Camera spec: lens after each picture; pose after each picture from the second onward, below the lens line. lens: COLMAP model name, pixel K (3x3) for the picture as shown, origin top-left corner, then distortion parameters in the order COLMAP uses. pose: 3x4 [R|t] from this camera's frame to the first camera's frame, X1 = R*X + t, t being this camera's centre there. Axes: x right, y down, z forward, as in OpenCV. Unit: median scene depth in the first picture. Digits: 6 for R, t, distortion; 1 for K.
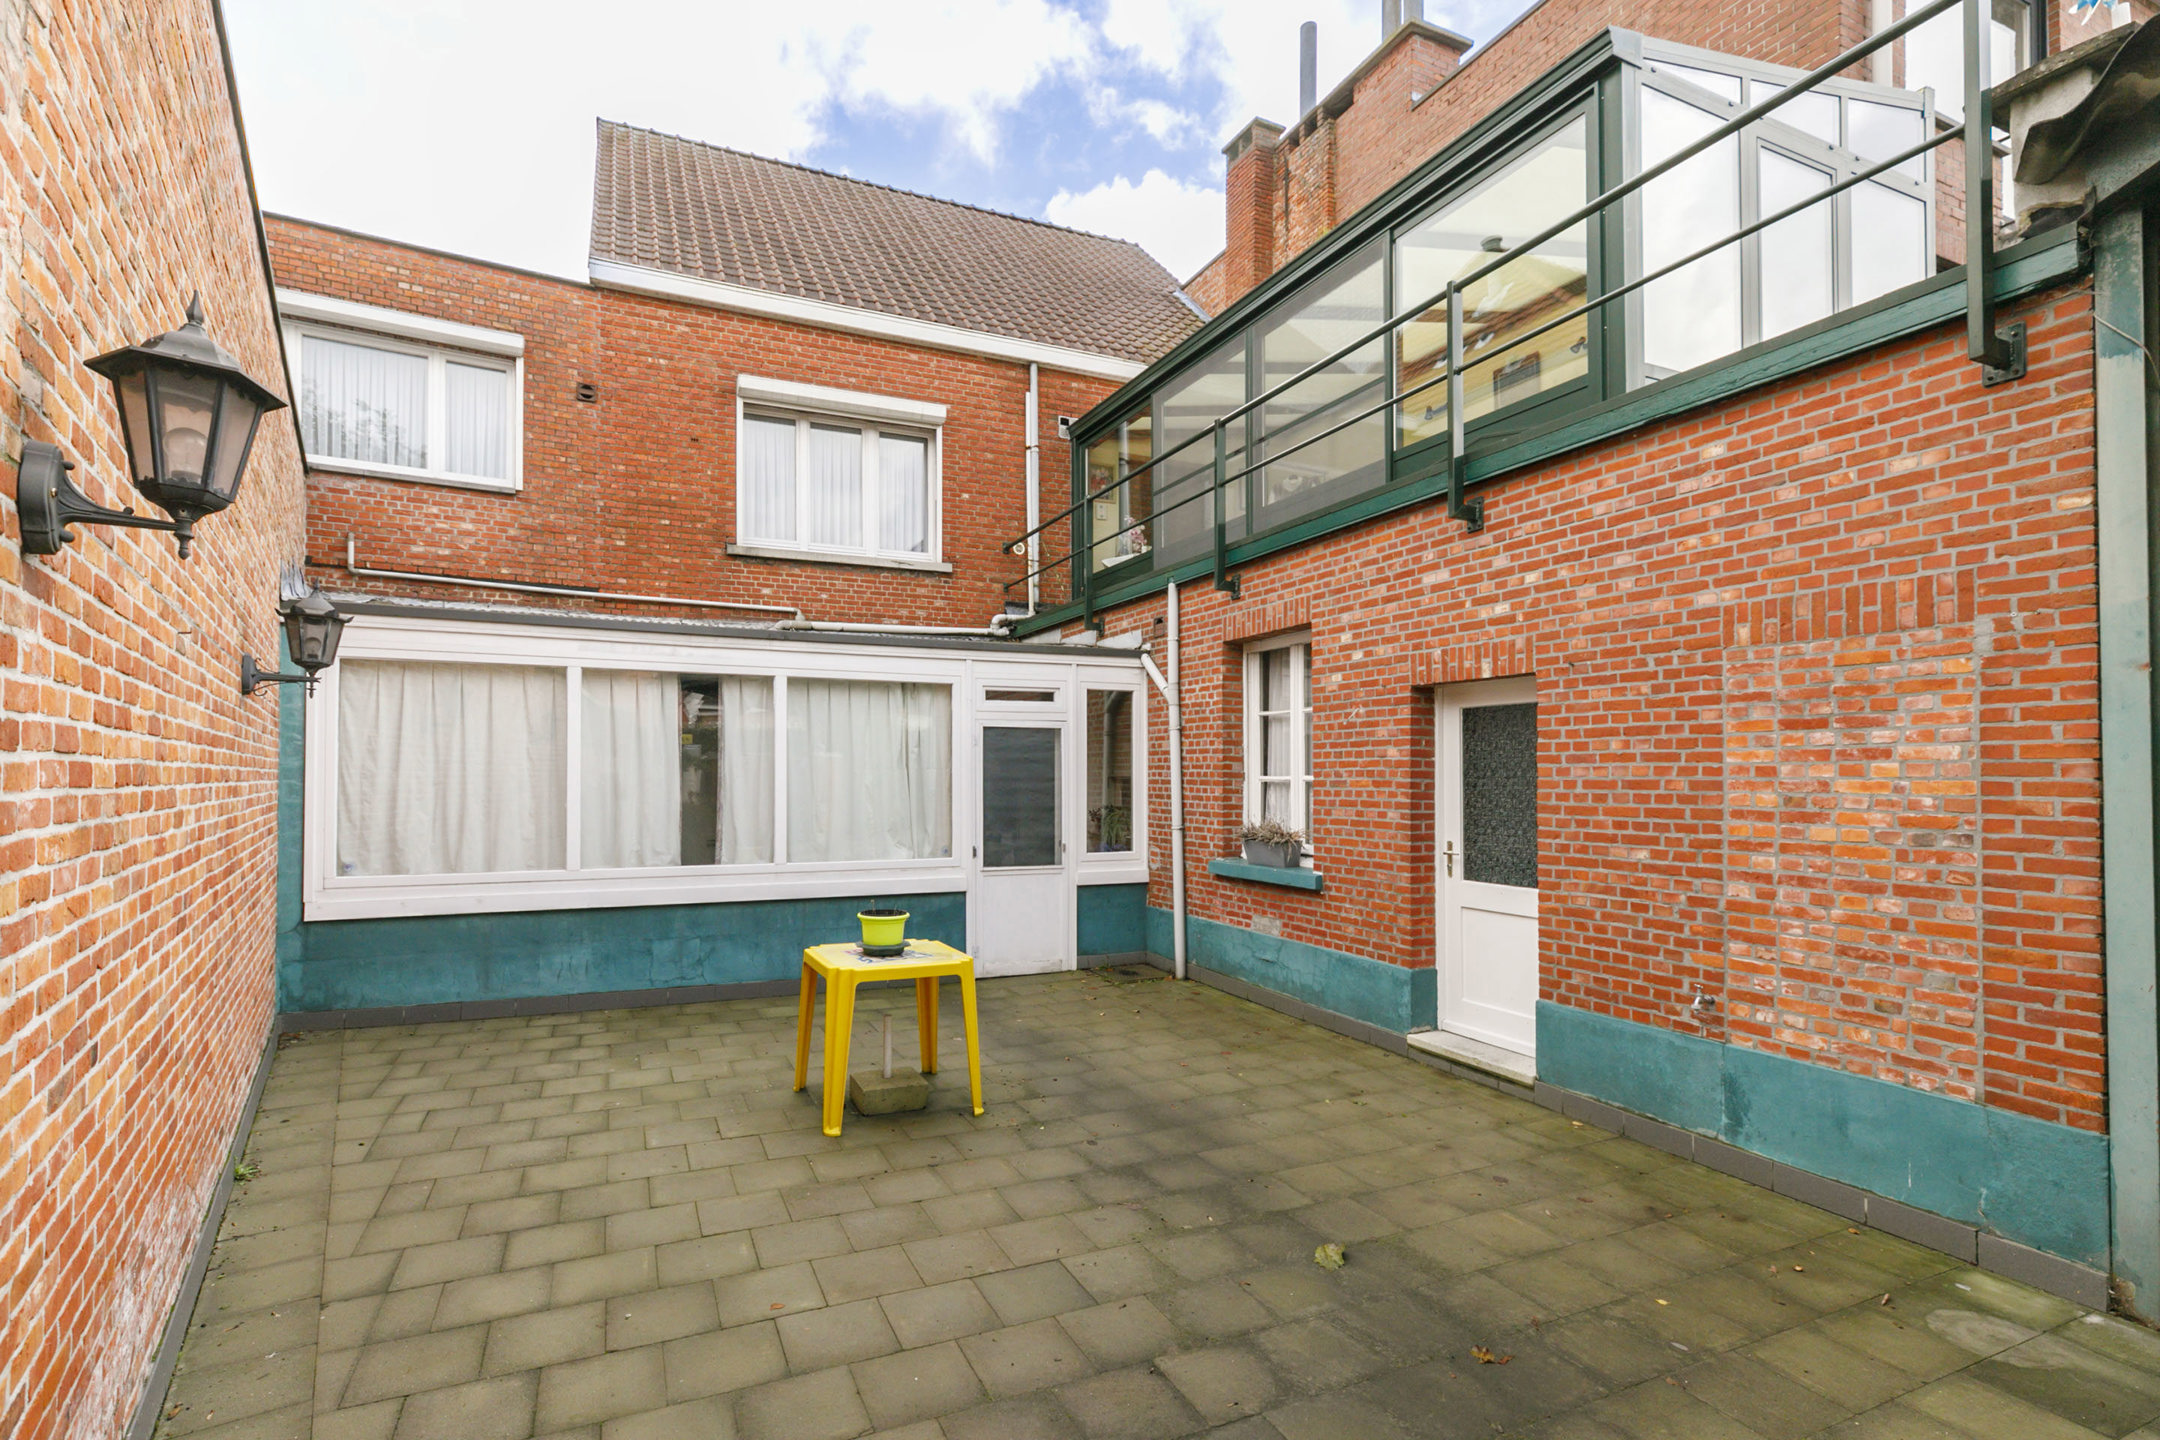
lens RADIAL K [[989.2, 0, 1051.5], [0, 989.2, 770.0], [0, 0, 1]] dist [0.005316, -0.000838]
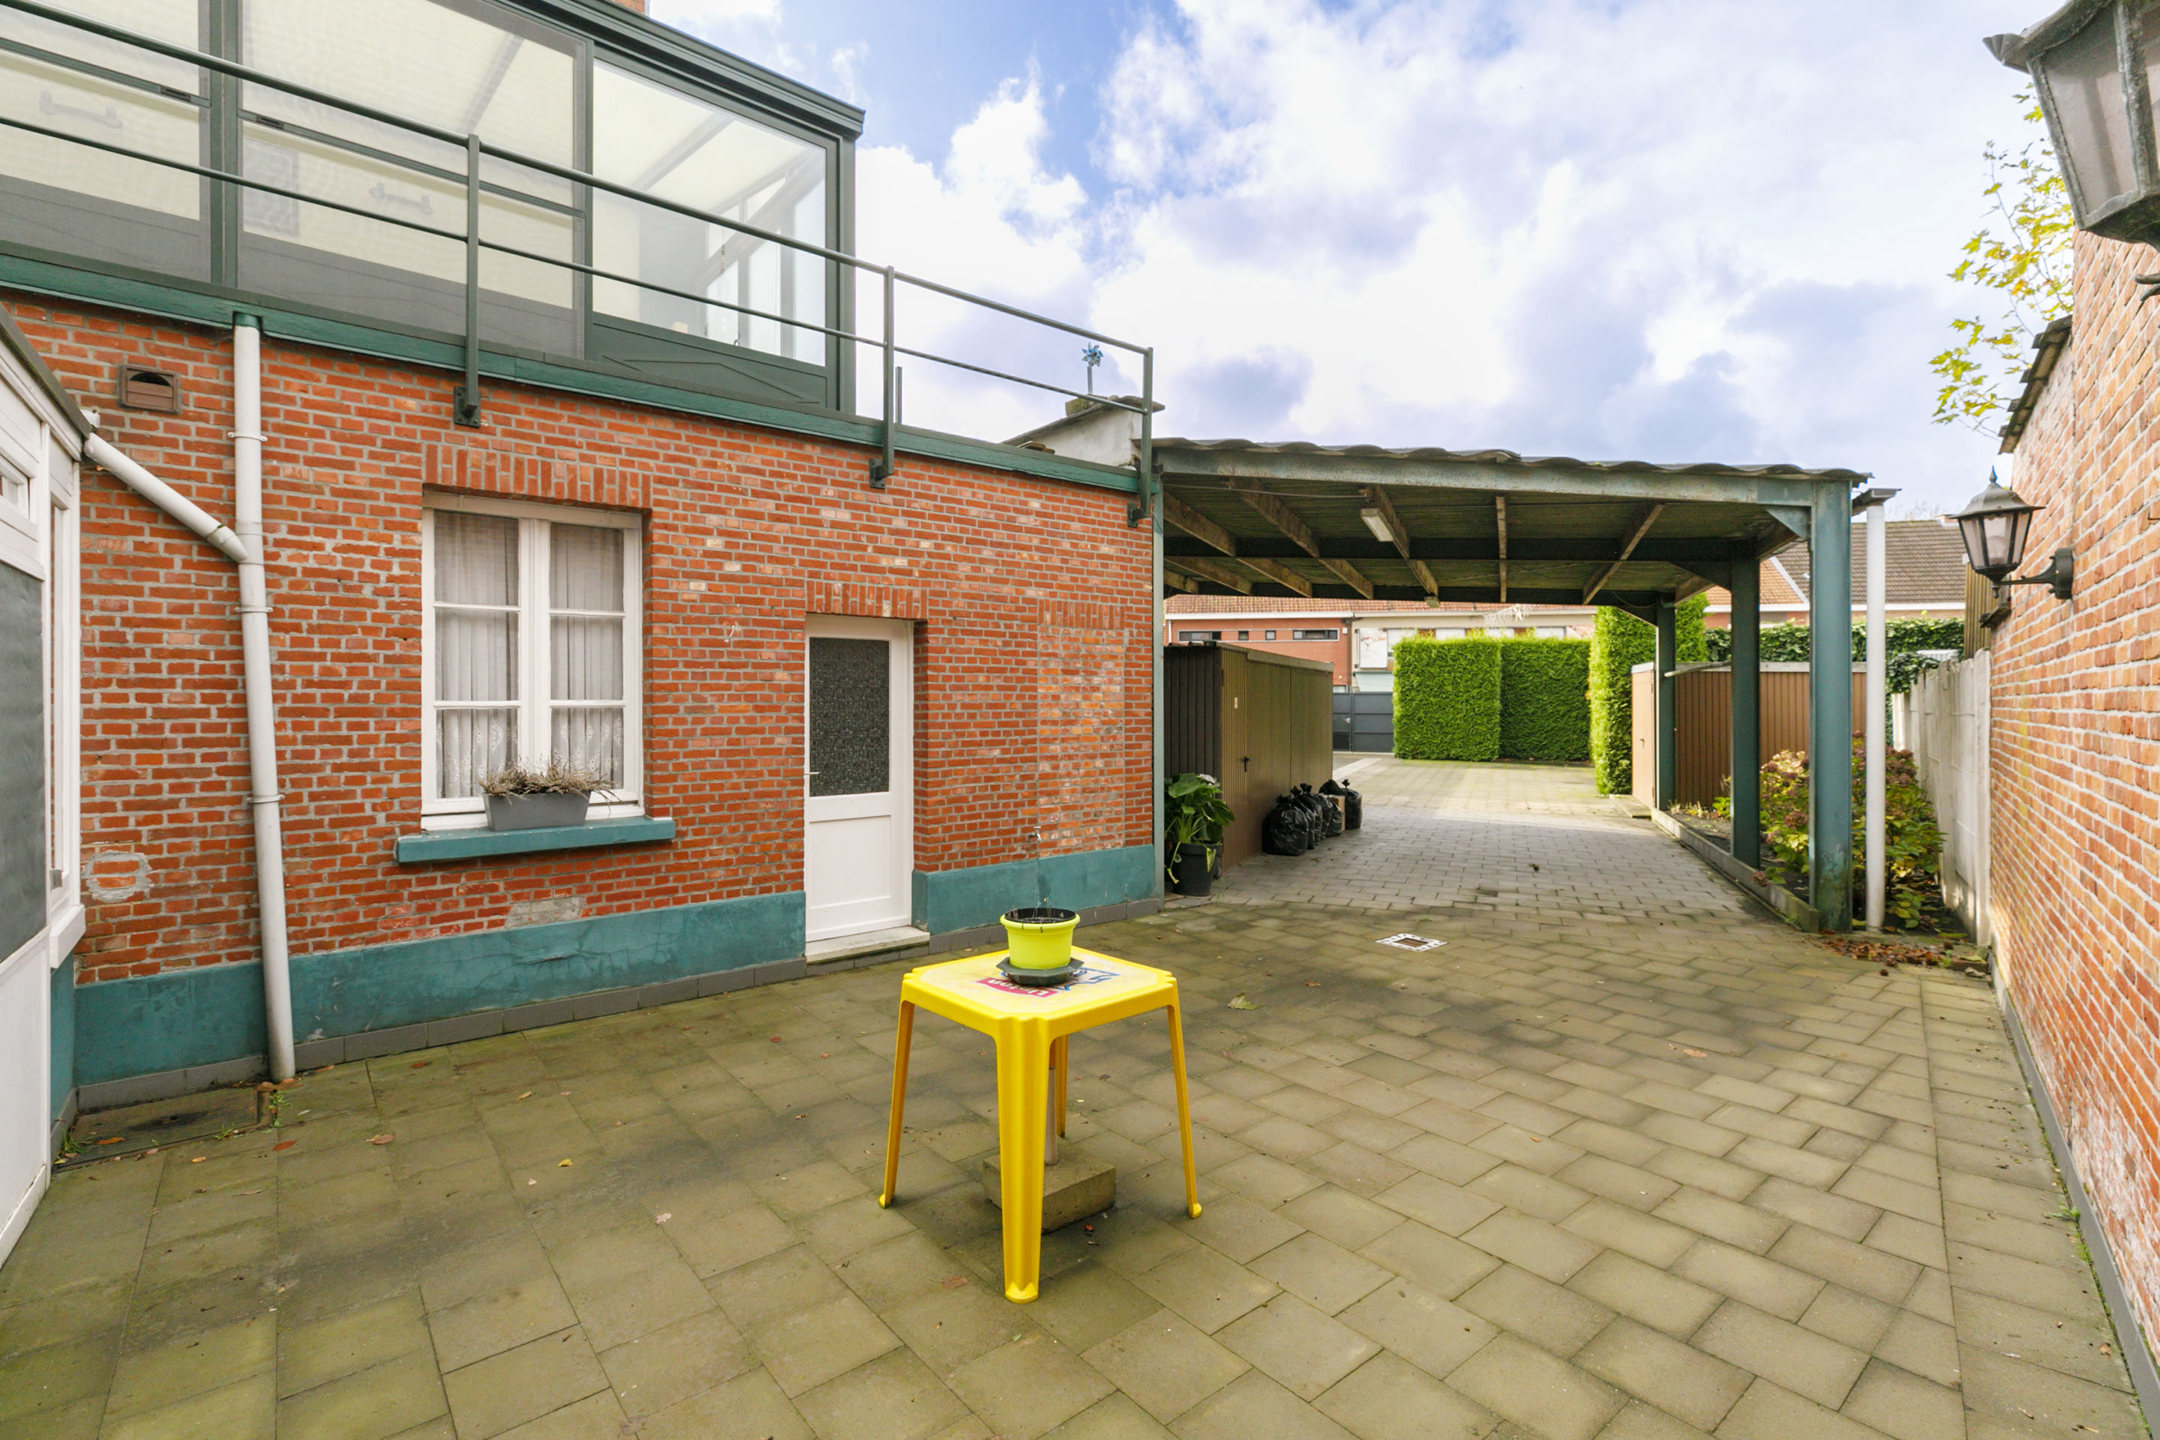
lens RADIAL K [[989.2, 0, 1082.5], [0, 989.2, 704.0], [0, 0, 1]] dist [0.005316, -0.000838]
pose [[-0.275165, -0.005049, 0.961384, -0.886707], [-0.005822, 0.999977, 0.003585, 0.005736], [-0.961379, -0.004611, -0.275188, 1.288648]]
